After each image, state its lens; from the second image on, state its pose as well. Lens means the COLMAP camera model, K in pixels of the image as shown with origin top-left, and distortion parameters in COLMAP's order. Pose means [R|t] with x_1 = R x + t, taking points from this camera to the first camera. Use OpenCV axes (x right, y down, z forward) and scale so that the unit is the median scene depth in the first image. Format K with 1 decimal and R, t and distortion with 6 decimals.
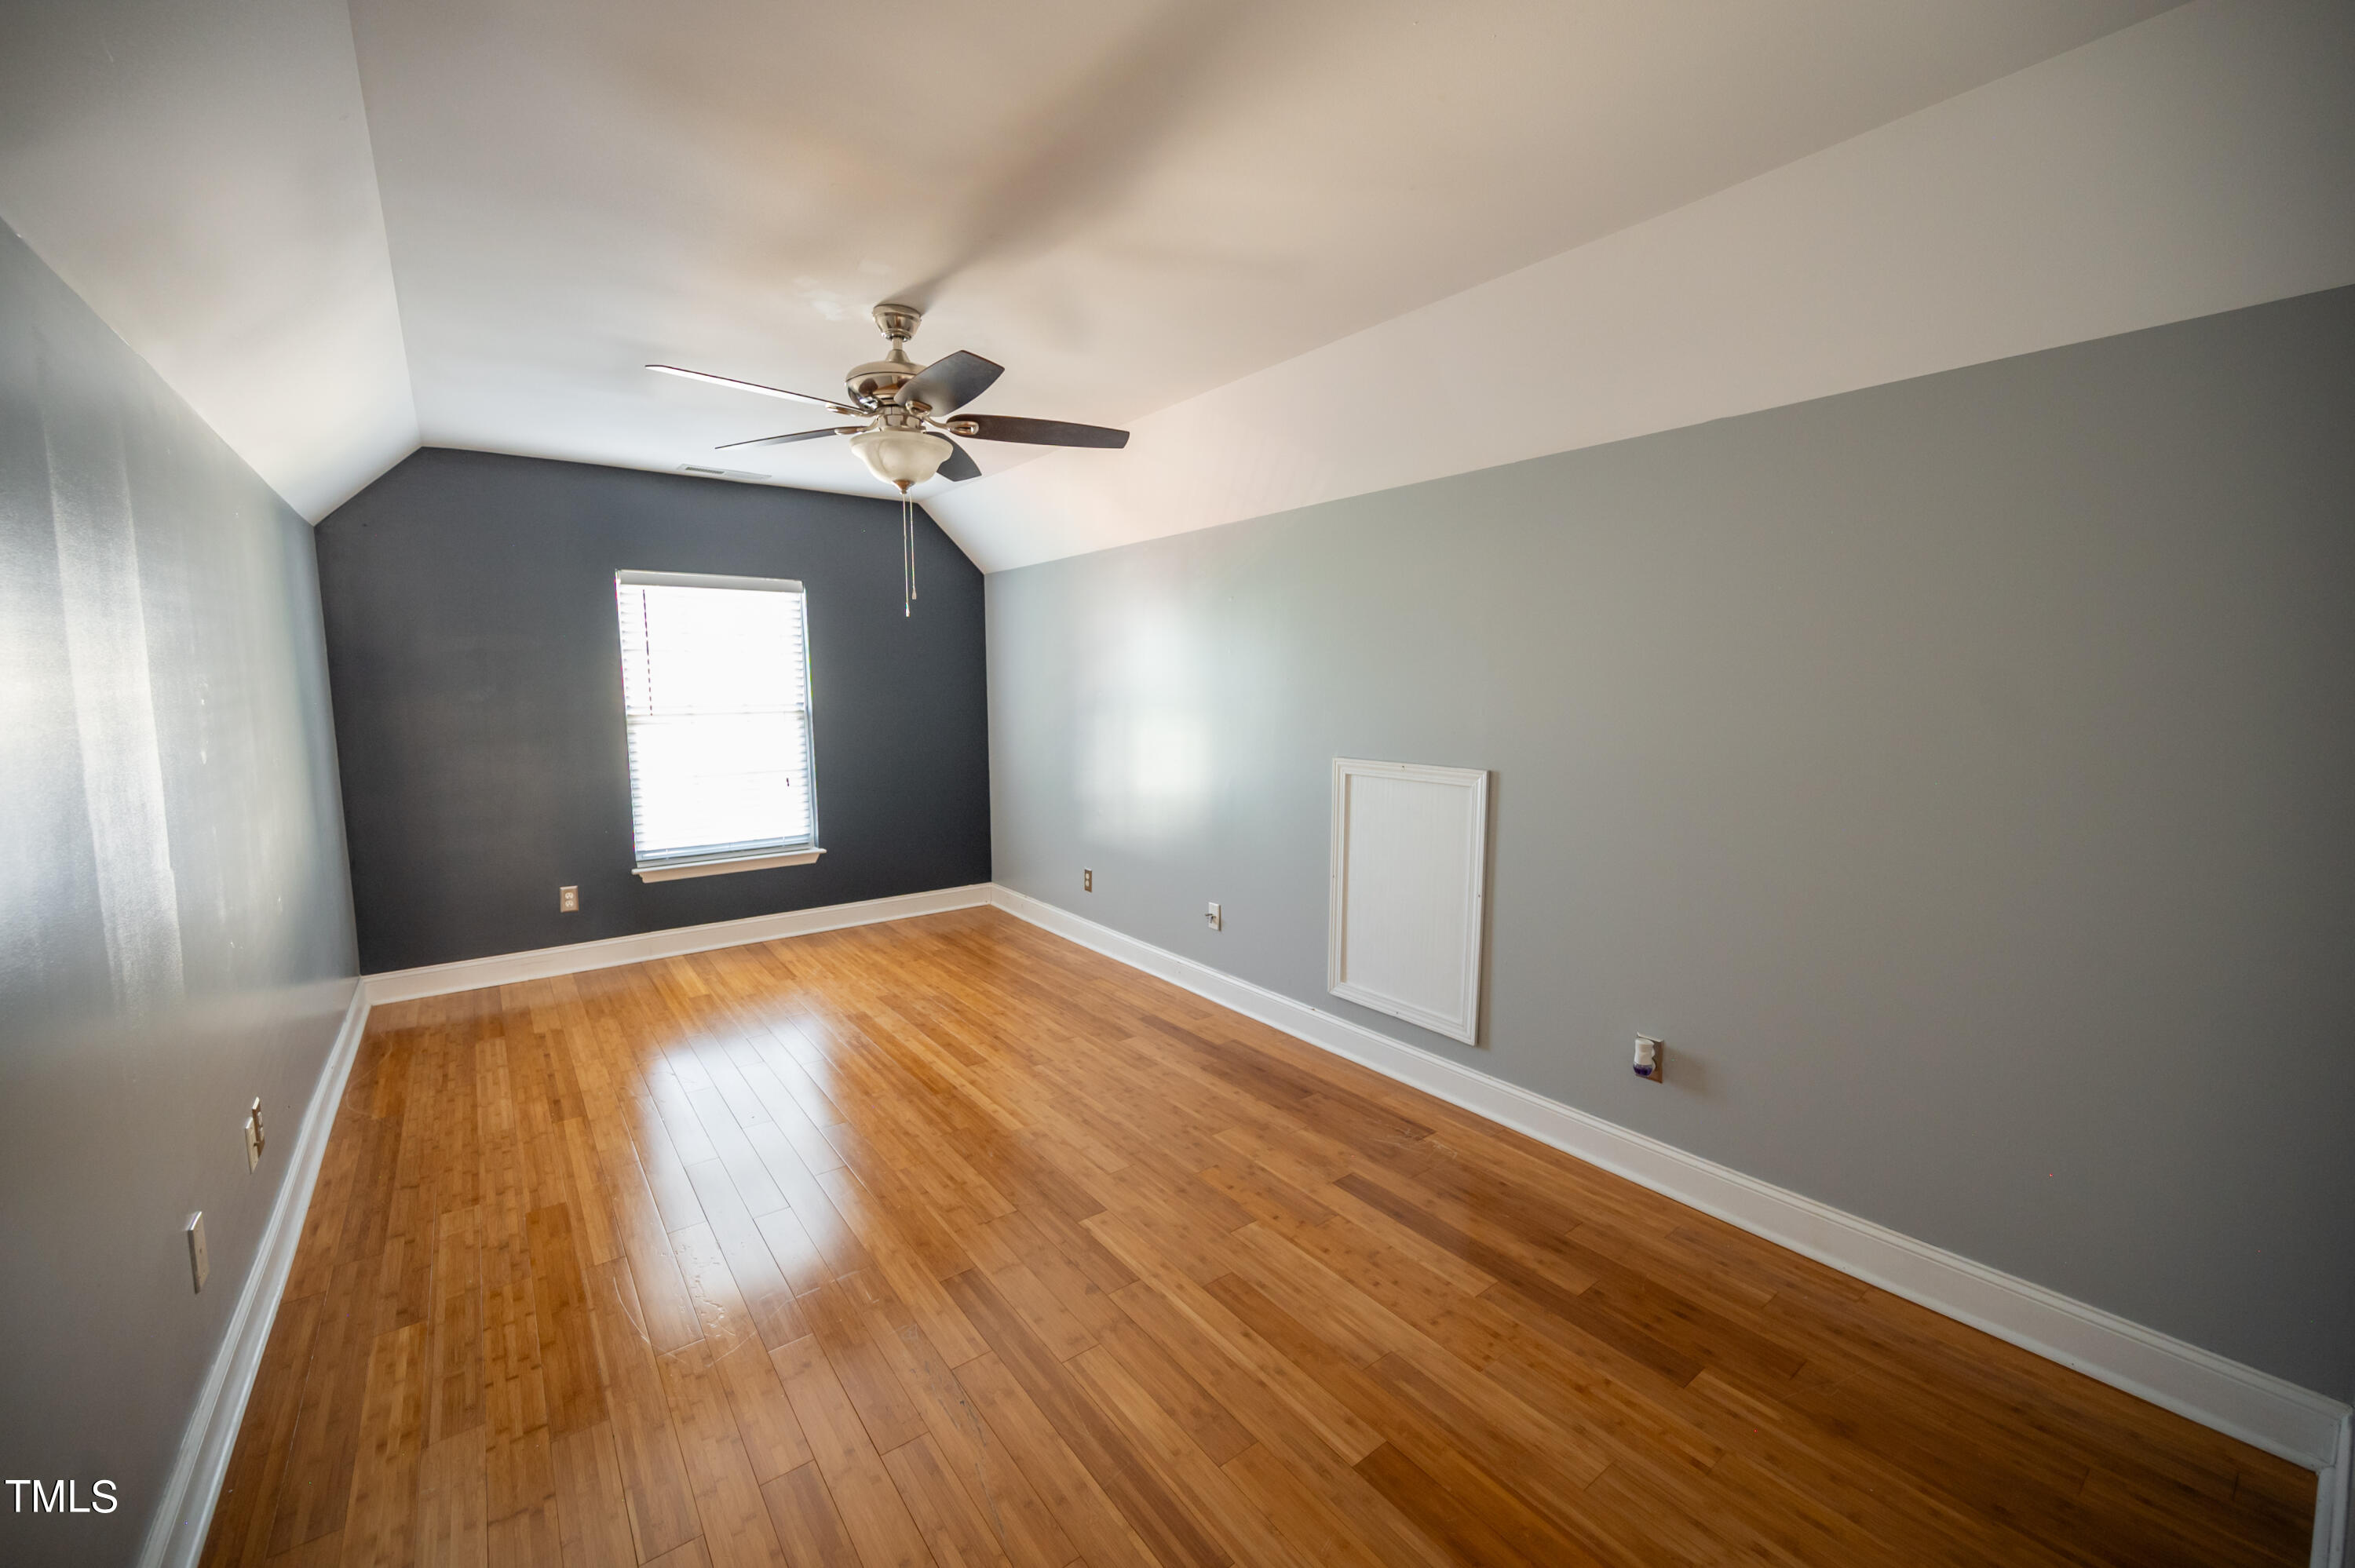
lens RADIAL K [[938.0, 0, 1178.9], [0, 938.0, 785.2], [0, 0, 1]] dist [0.003231, 0.000402]
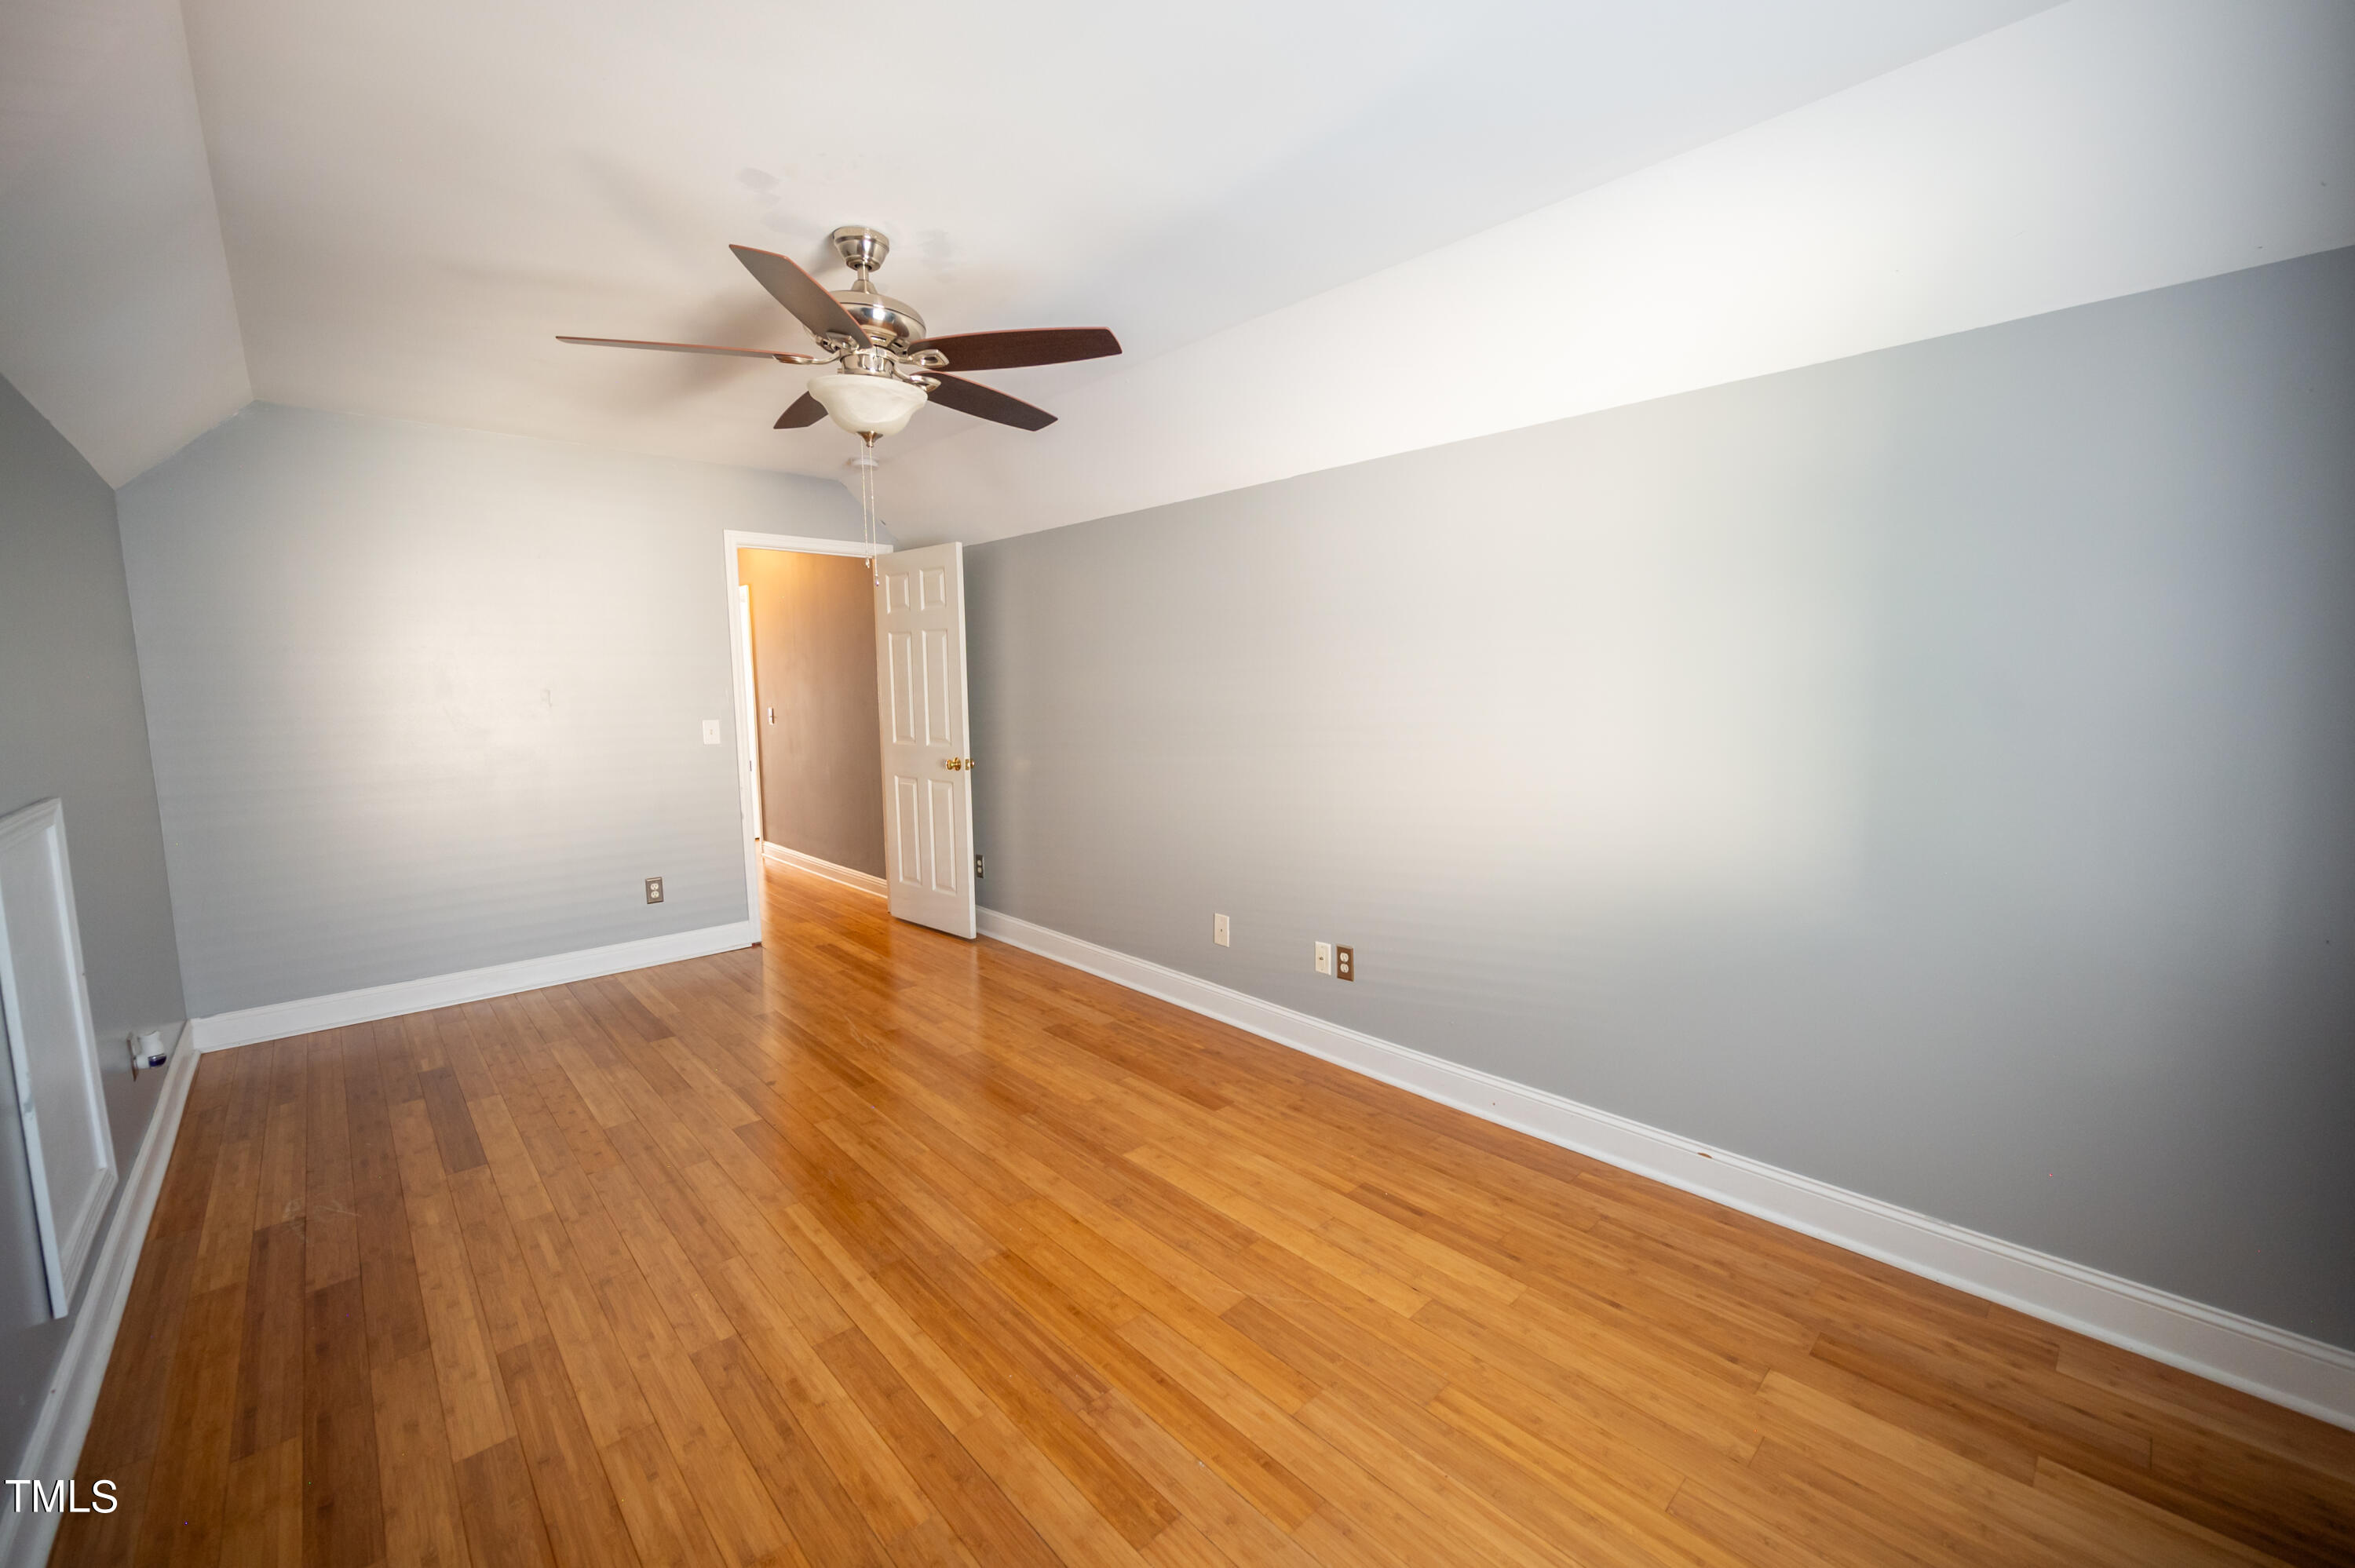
lens RADIAL K [[938.0, 0, 1177.3], [0, 938.0, 784.3], [0, 0, 1]] dist [0.003231, 0.000402]
pose [[-0.995103, 0.027402, -0.094967, -0.427005], [0.005534, 0.974742, 0.223265, -0.172391], [0.098687, 0.221646, -0.970121, 1.702721]]
